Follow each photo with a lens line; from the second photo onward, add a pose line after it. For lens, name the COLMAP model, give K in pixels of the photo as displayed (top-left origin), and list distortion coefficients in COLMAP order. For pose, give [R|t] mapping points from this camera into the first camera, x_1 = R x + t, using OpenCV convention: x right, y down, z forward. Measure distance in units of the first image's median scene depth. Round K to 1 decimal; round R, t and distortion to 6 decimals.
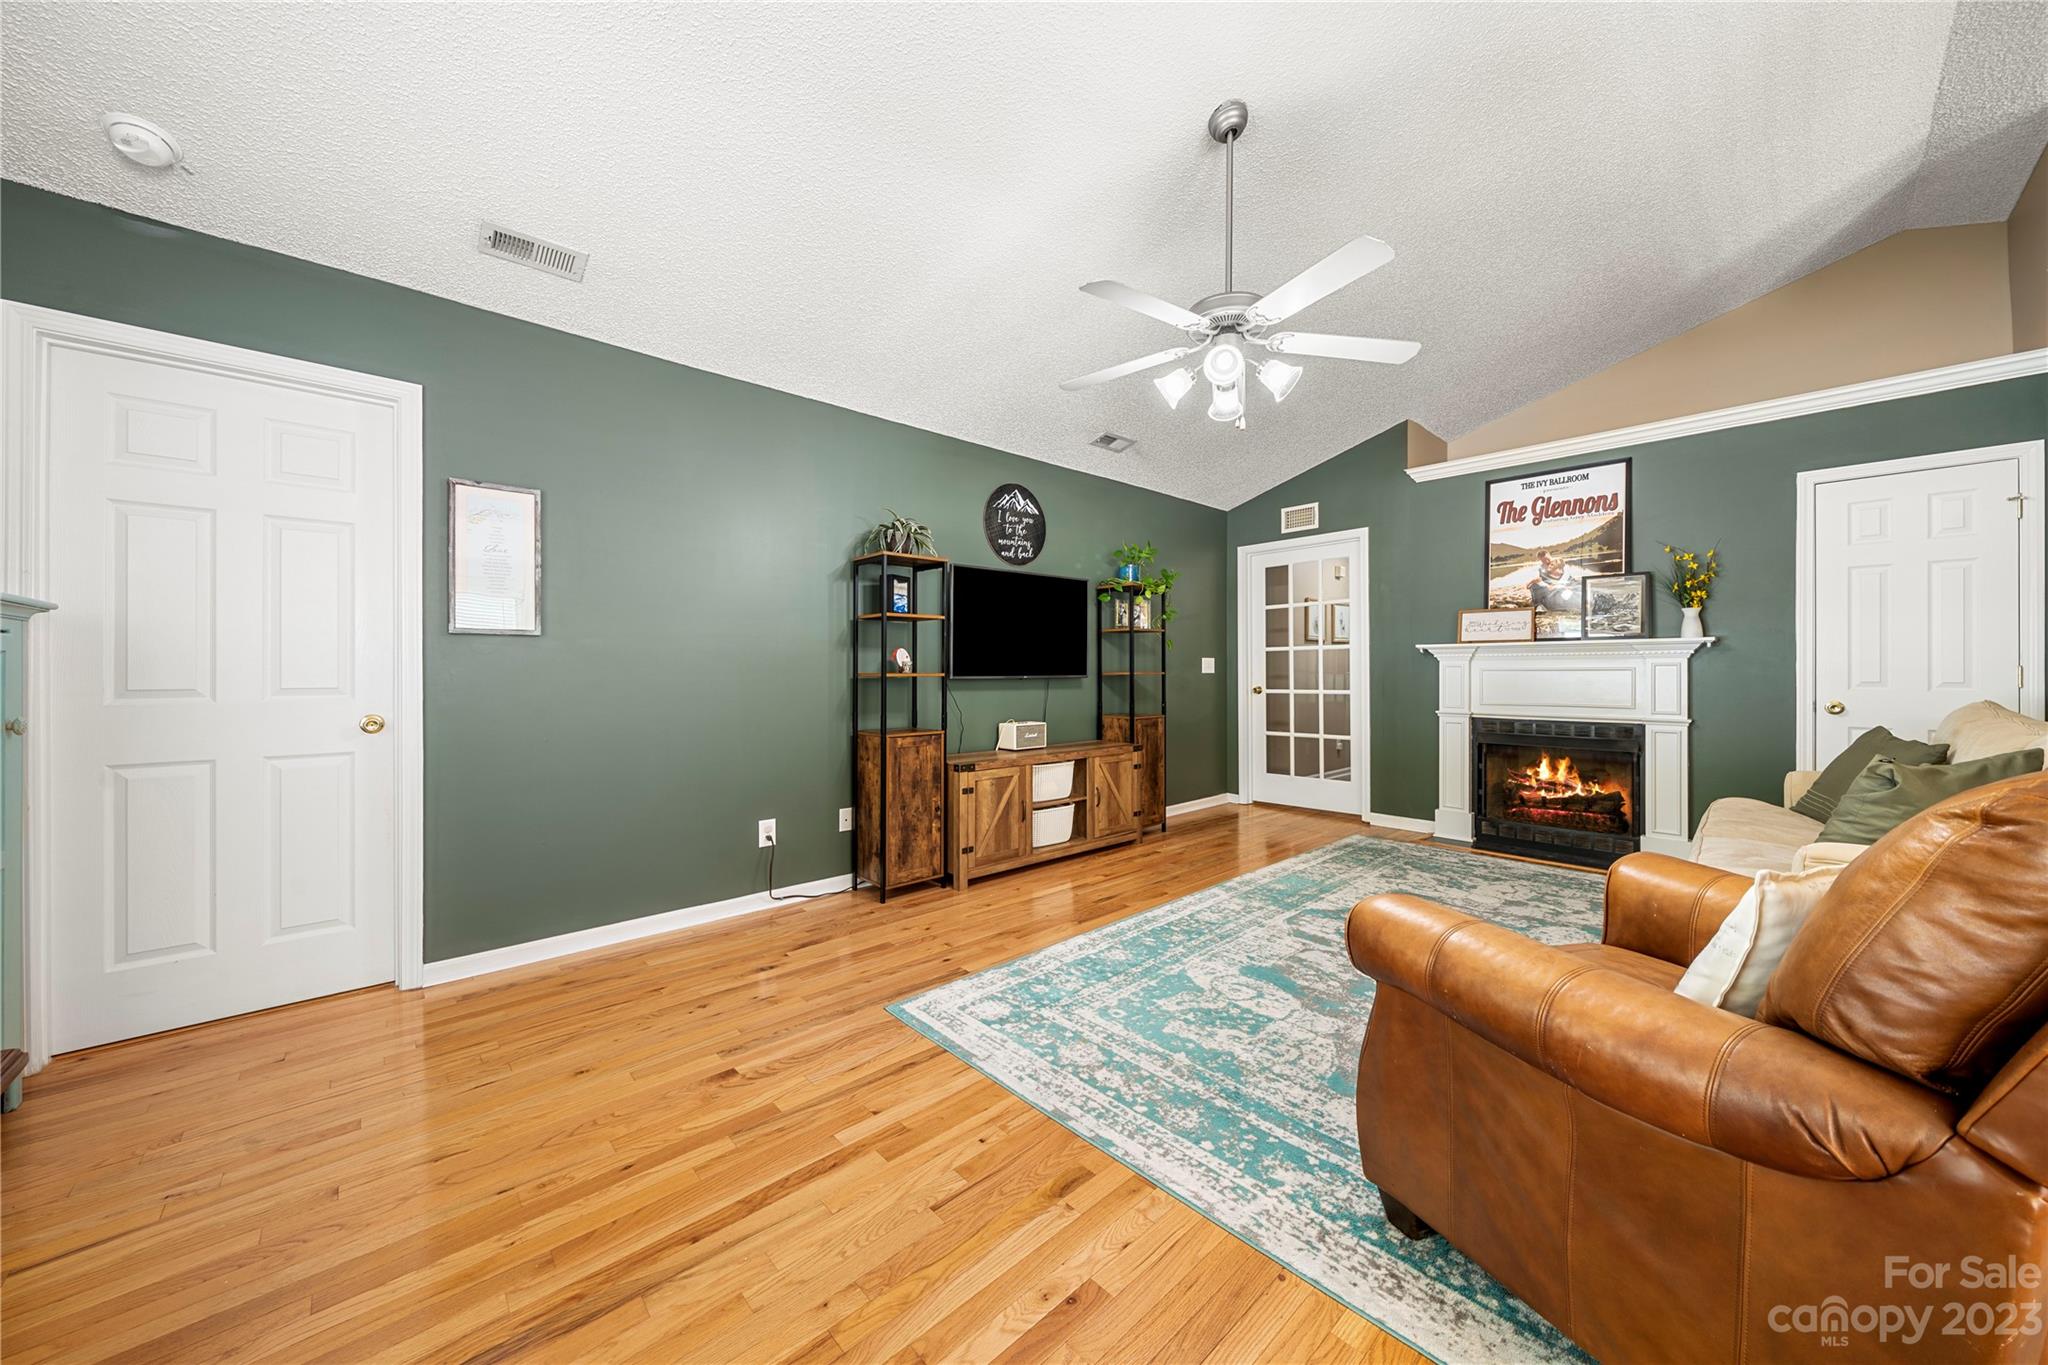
lens RADIAL K [[728.6, 0, 1011.9], [0, 728.6, 669.4], [0, 0, 1]] dist [-0.002611, -0.000903]
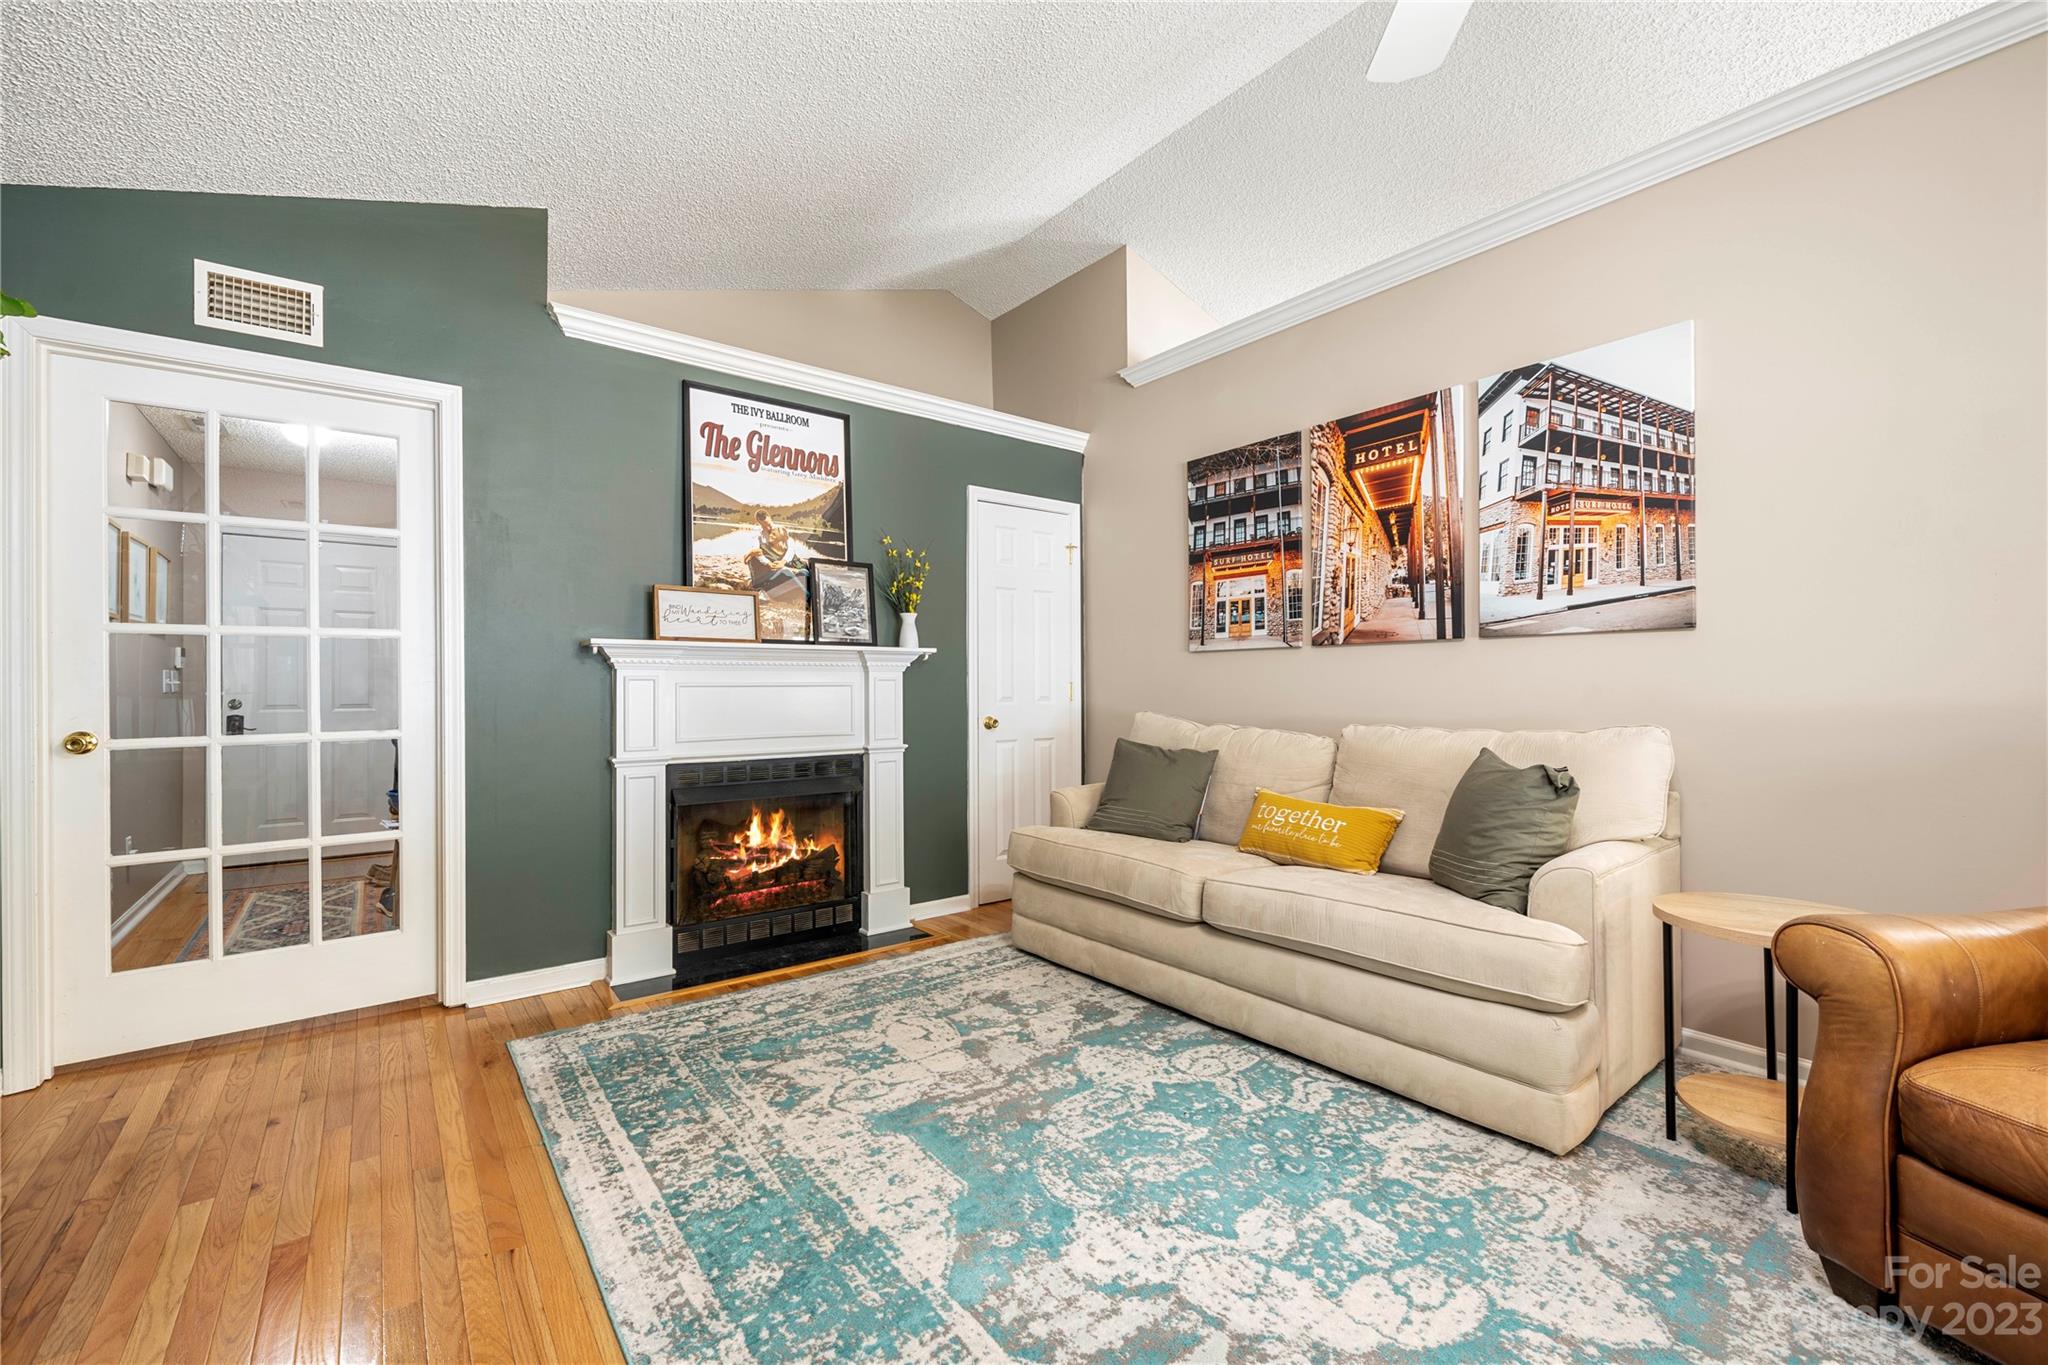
lens RADIAL K [[842.0, 0, 994.3], [0, 842.0, 683.1], [0, 0, 1]] dist [0.002063, -0.001531]
pose [[0.079862, 0.004955, 0.996794, -0.046769], [-0.001227, 0.999987, -0.004872, 0.002114], [-0.996805, -0.000834, 0.079867, 0.827596]]
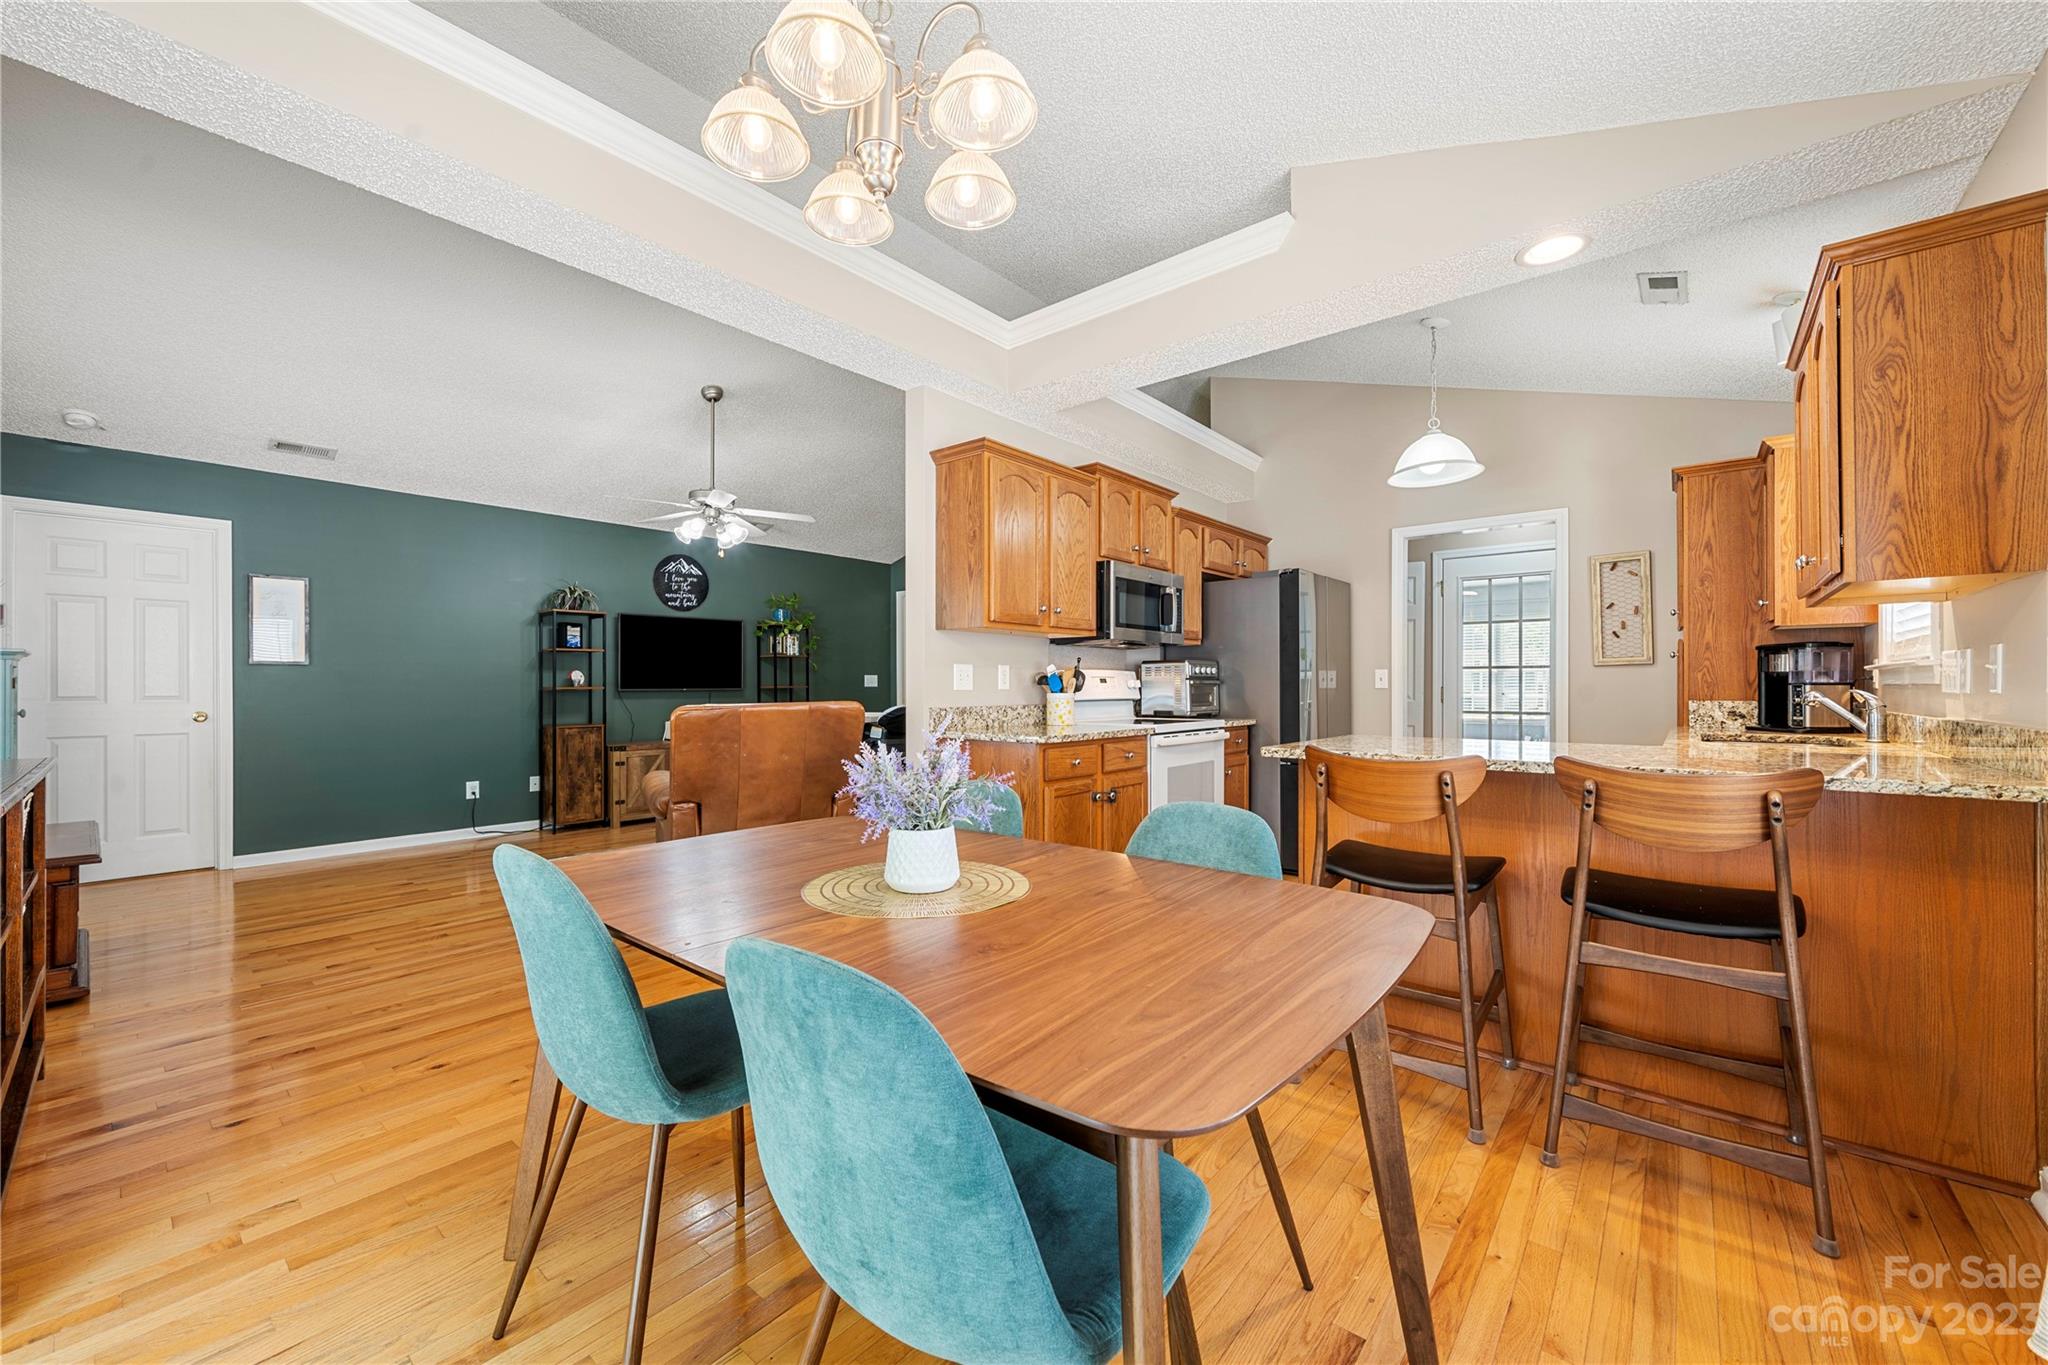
lens RADIAL K [[800.3, 0, 1015.0], [0, 800.3, 683.3], [0, 0, 1]] dist [-0.003031, -0.000249]
pose [[0.991153, -0.001181, 0.132717, 0.535837], [0.001169, 0.999999, 0.000170, -0.002064], [-0.132717, -0.000013, 0.991154, -0.771543]]
